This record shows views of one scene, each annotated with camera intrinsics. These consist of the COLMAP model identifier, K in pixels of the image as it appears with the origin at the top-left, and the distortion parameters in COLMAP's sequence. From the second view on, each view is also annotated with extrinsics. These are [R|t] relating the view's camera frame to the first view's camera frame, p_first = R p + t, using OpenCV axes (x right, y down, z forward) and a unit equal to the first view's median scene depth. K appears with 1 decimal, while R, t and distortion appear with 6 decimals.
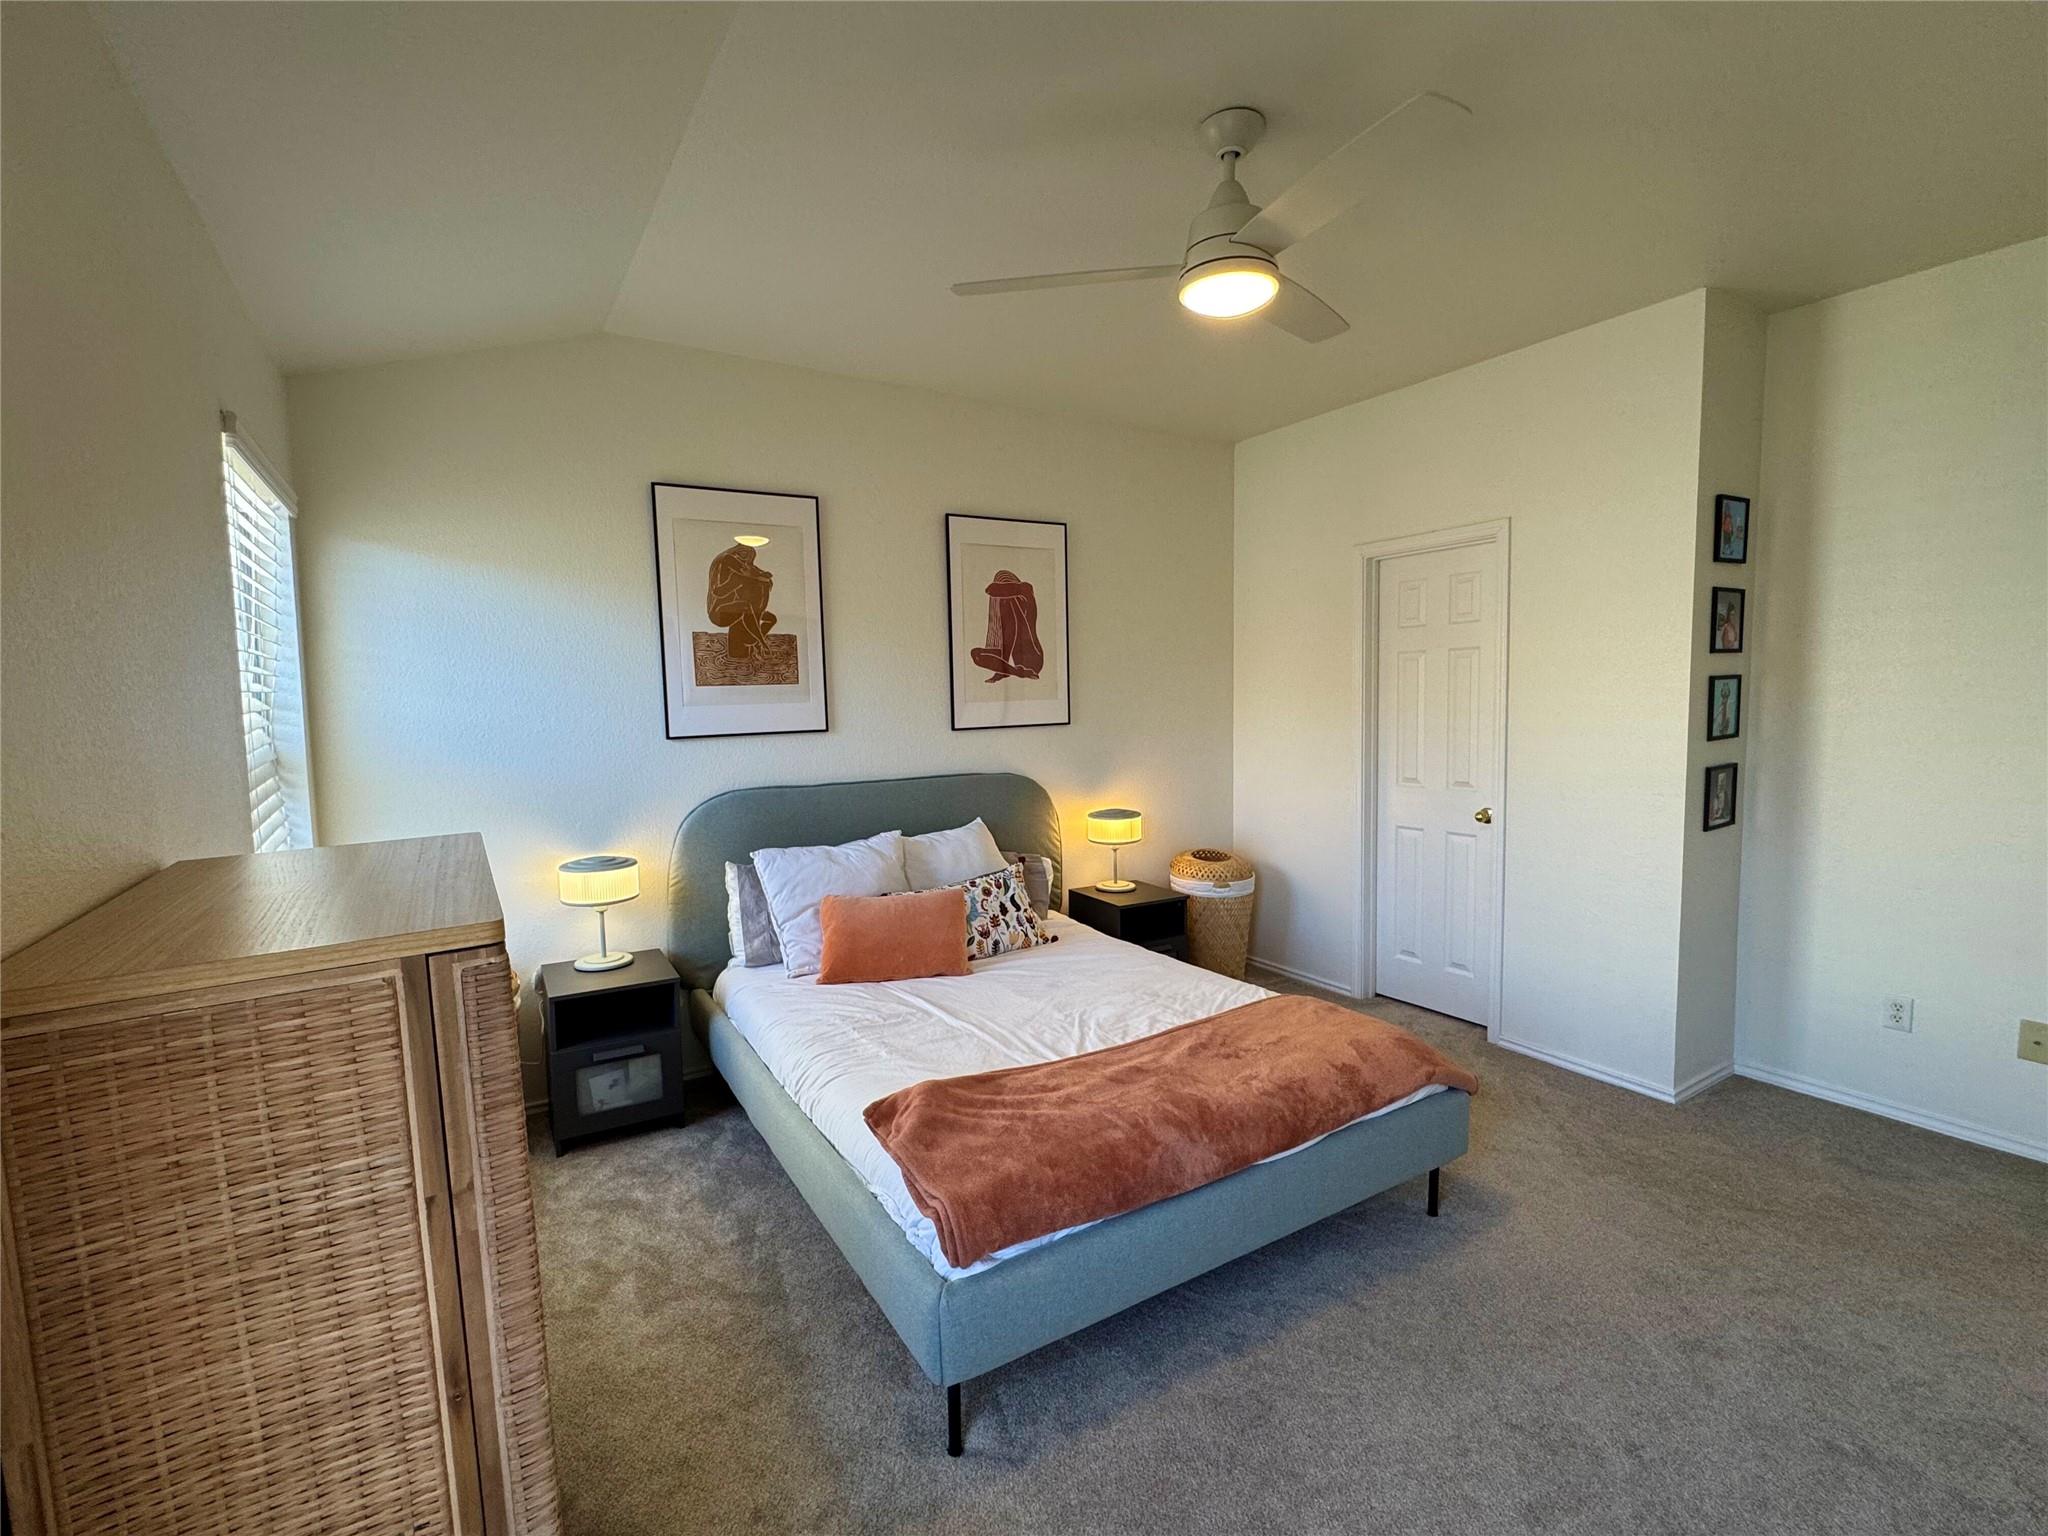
lens RADIAL K [[920.1, 0, 1022.4], [0, 920.1, 771.0], [0, 0, 1]] dist [0.002274, 0.000282]
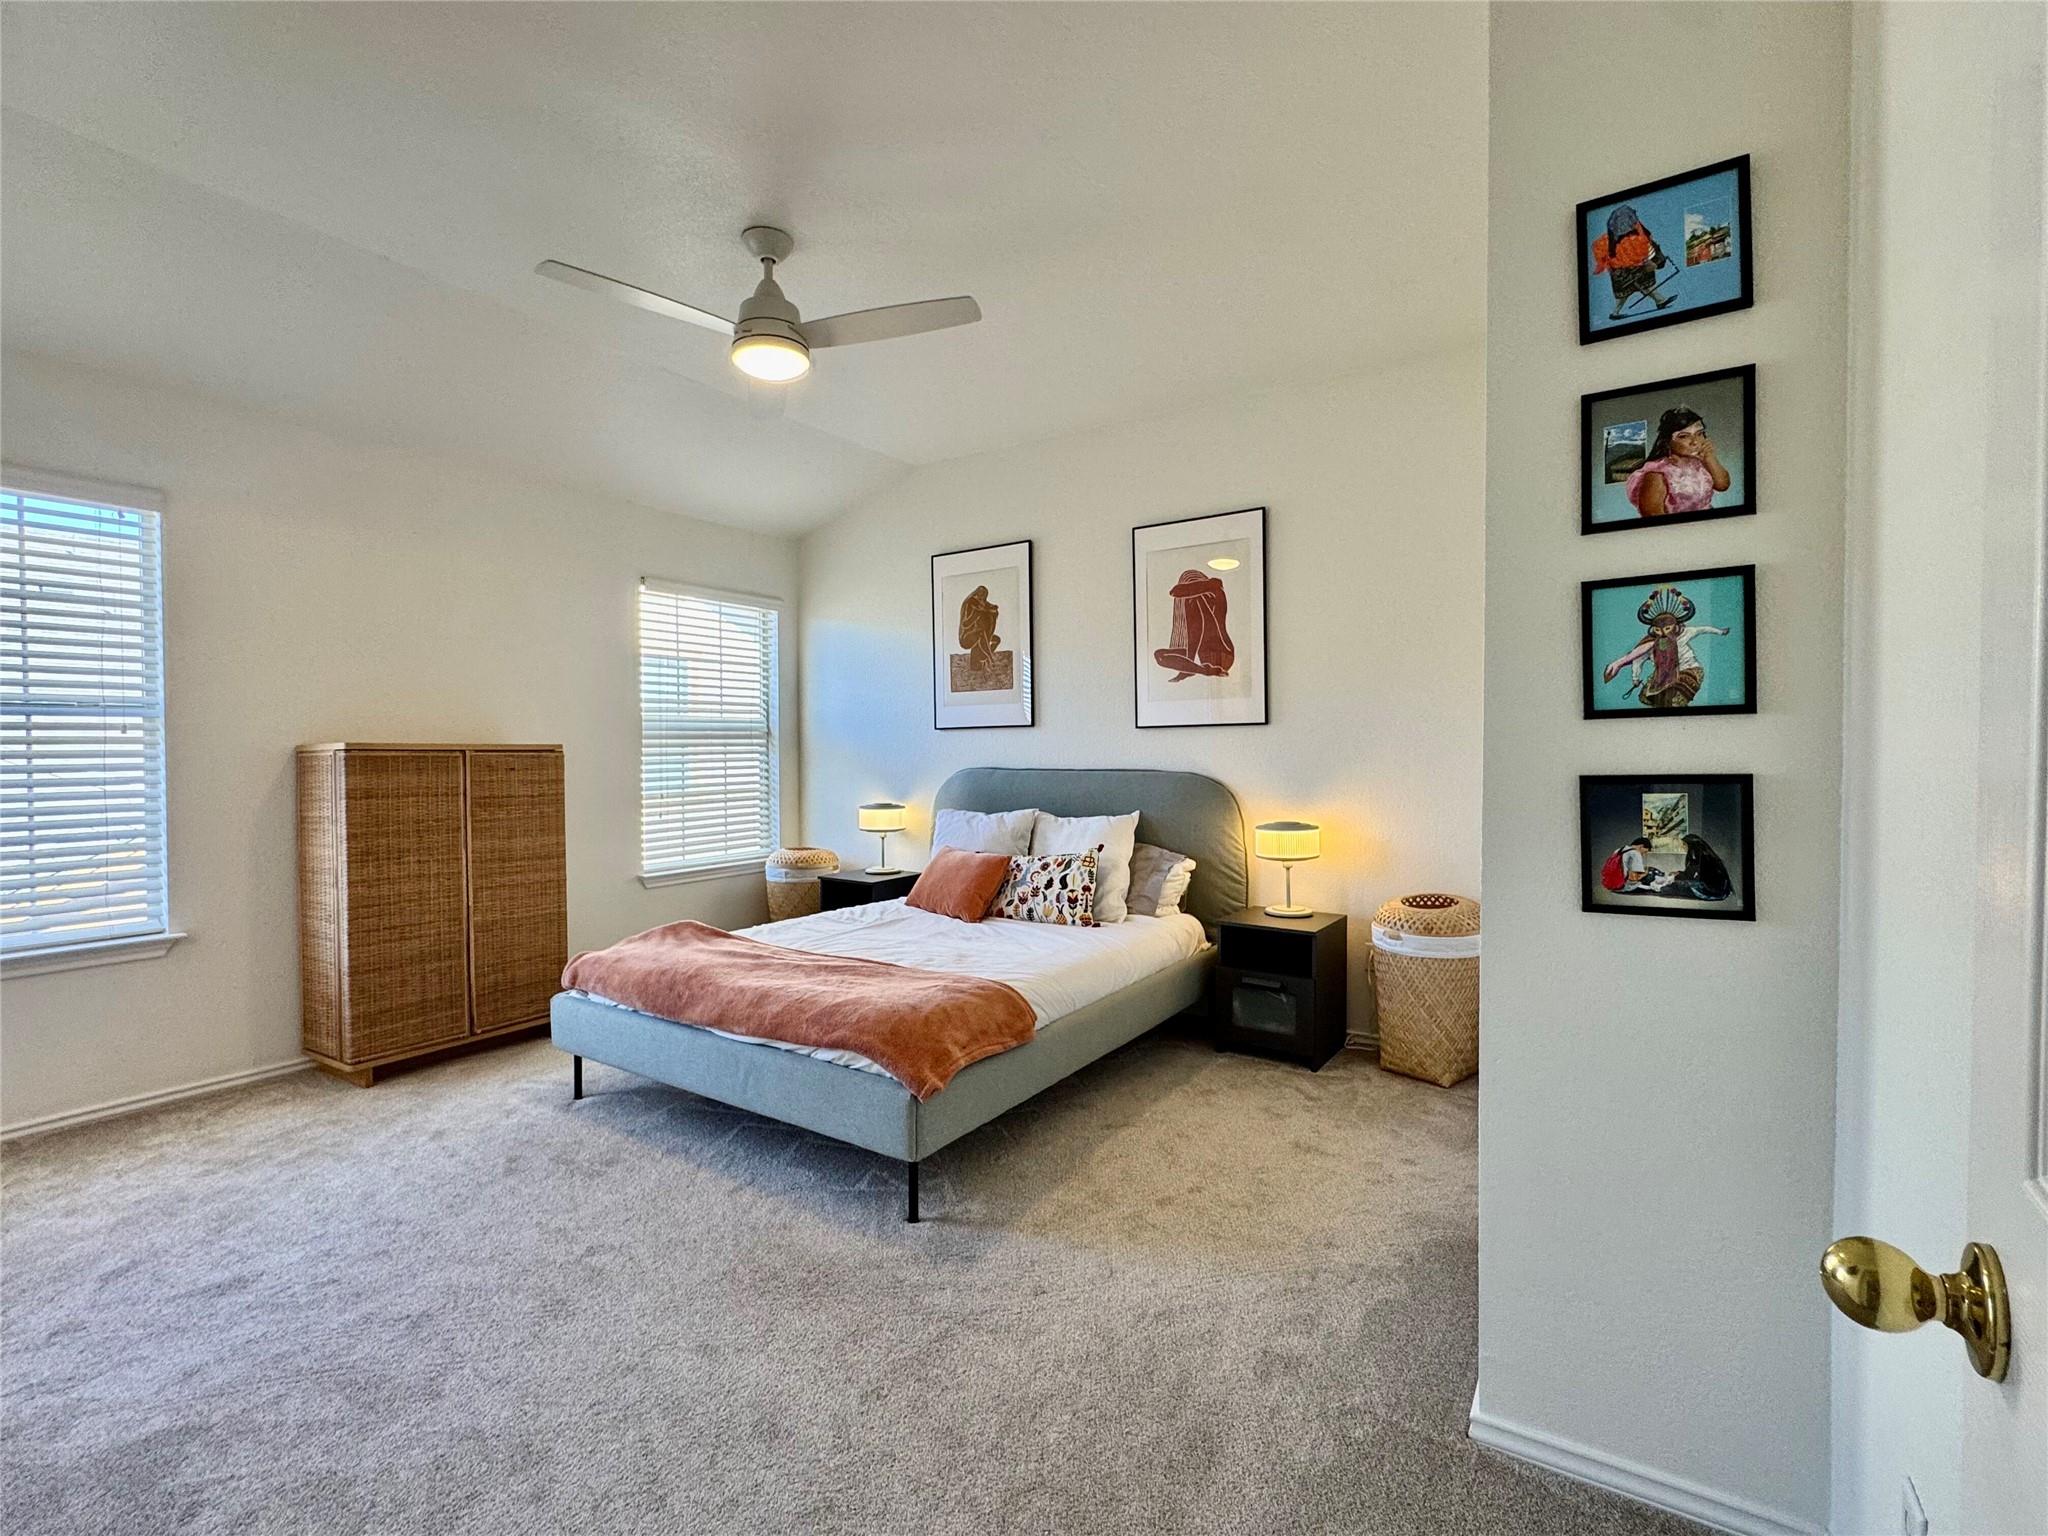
lens RADIAL K [[920.1, 0, 1018.9], [0, 920.1, 770.1], [0, 0, 1]] dist [0.002274, 0.000282]
pose [[0.427575, 0.036549, -0.903241, 0.944185], [-0.080653, 0.996740, 0.002153, 0.014961], [0.900375, 0.071928, 0.429129, 0.480834]]
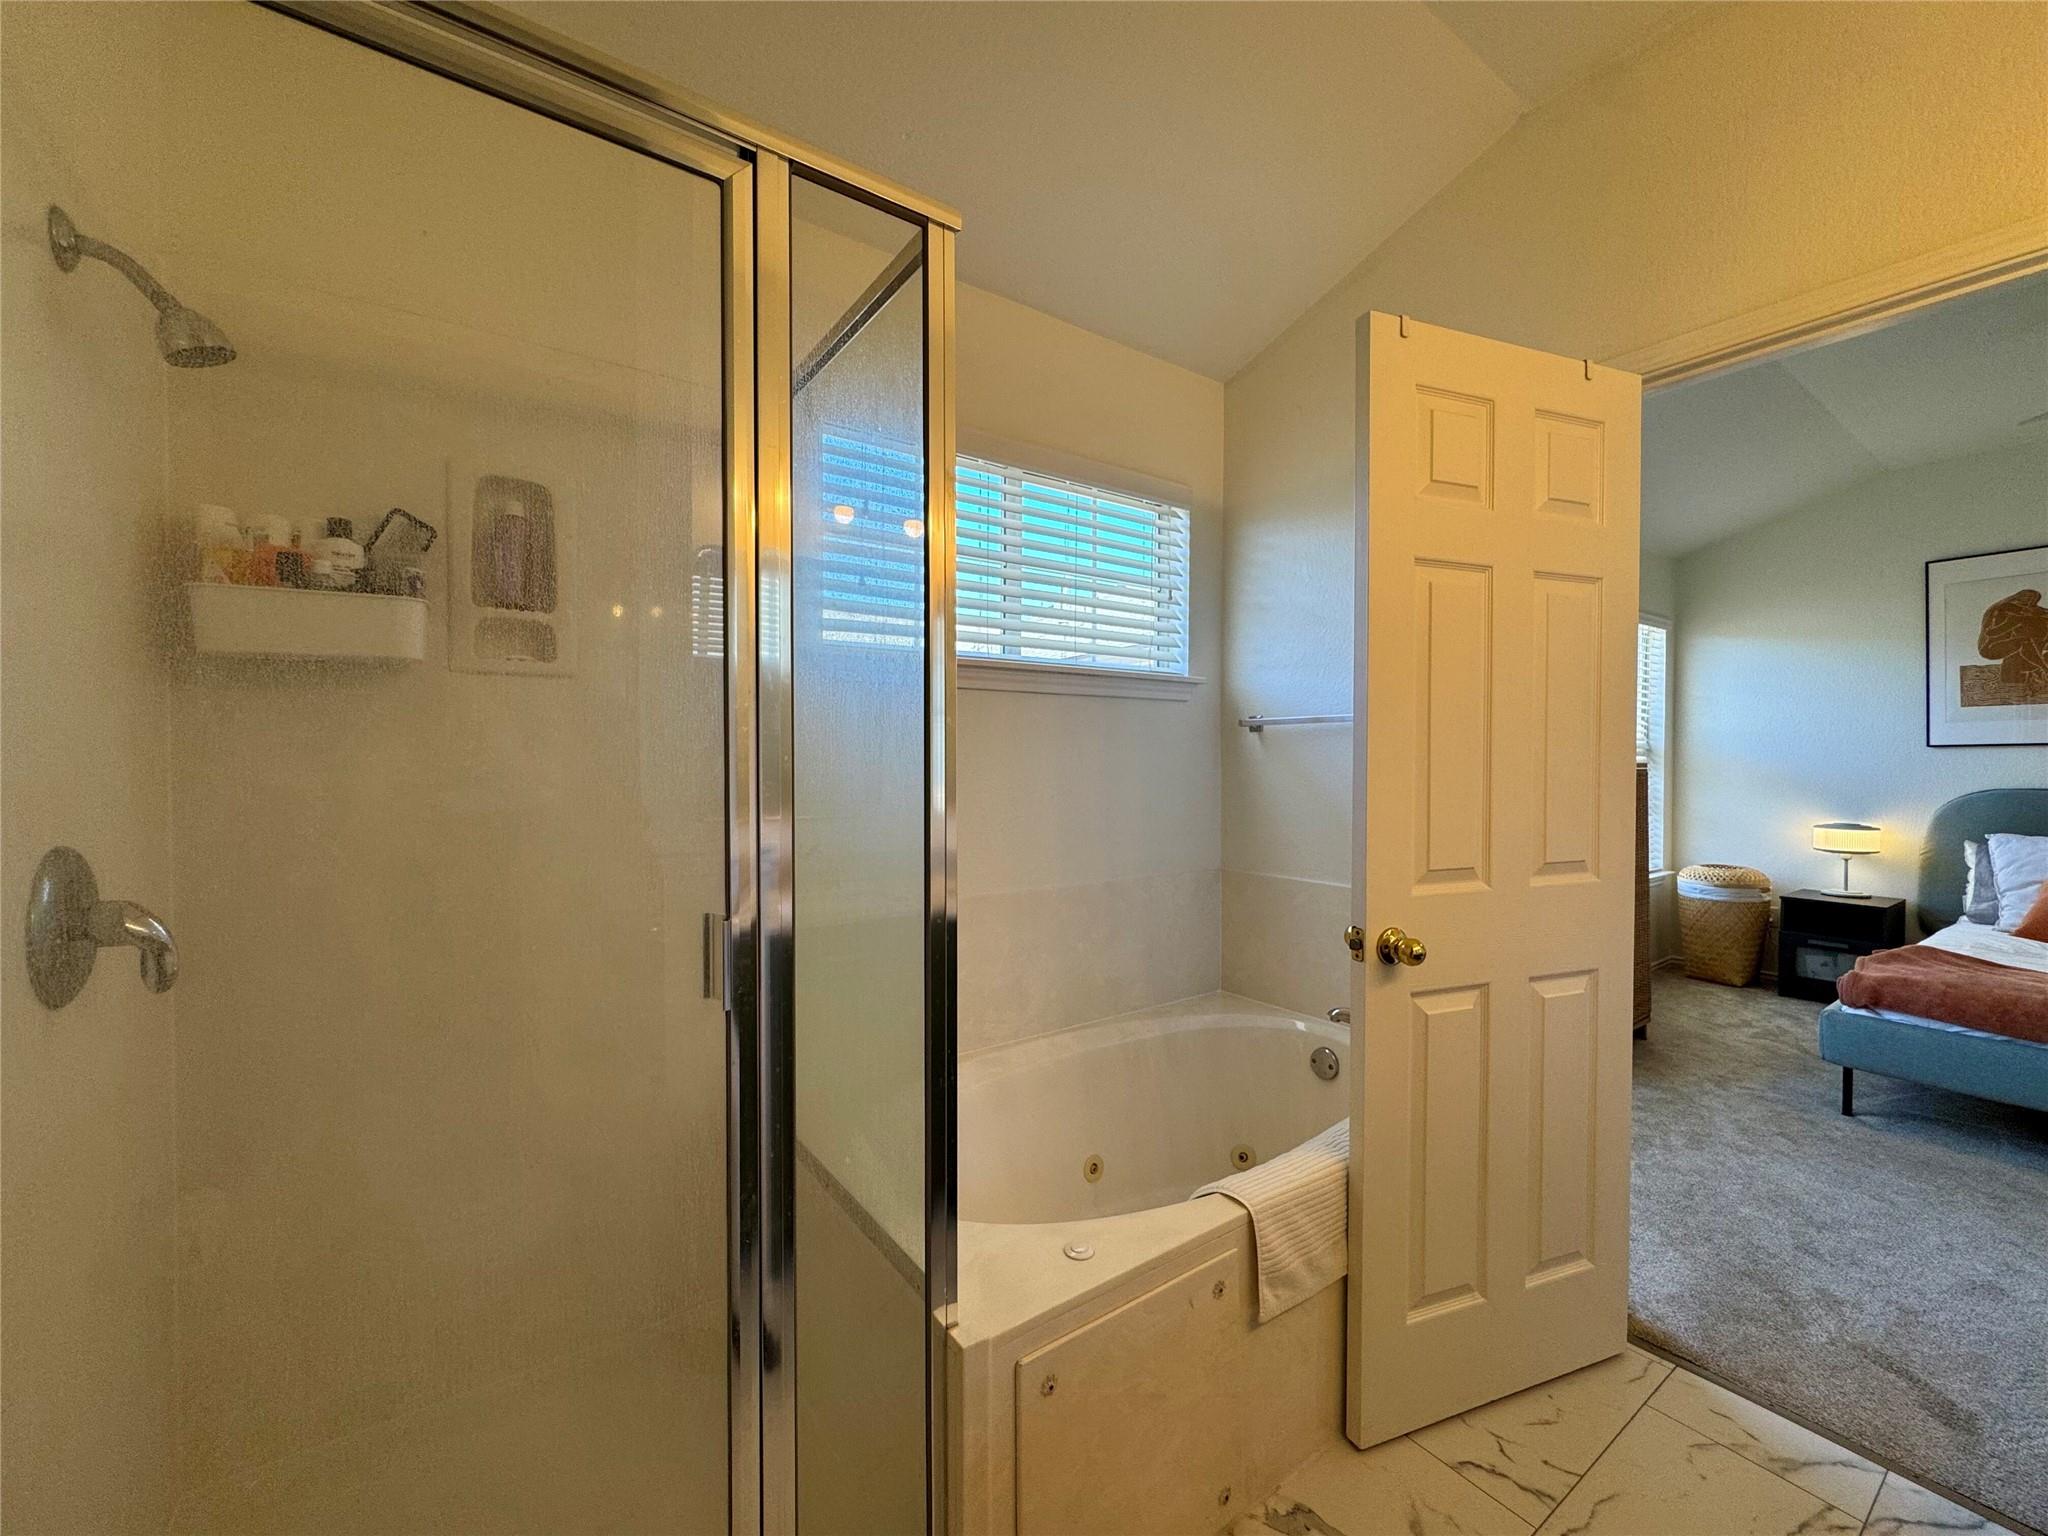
lens RADIAL K [[815.9, 0, 1043.7], [0, 815.9, 771.2], [0, 0, 1]] dist [-0.002979, -0.000079]
pose [[0.071026, 0.031572, -0.996975, 0.691616], [-0.088000, 0.995800, 0.025265, 0.082734], [0.993585, 0.085940, 0.073506, -0.368453]]
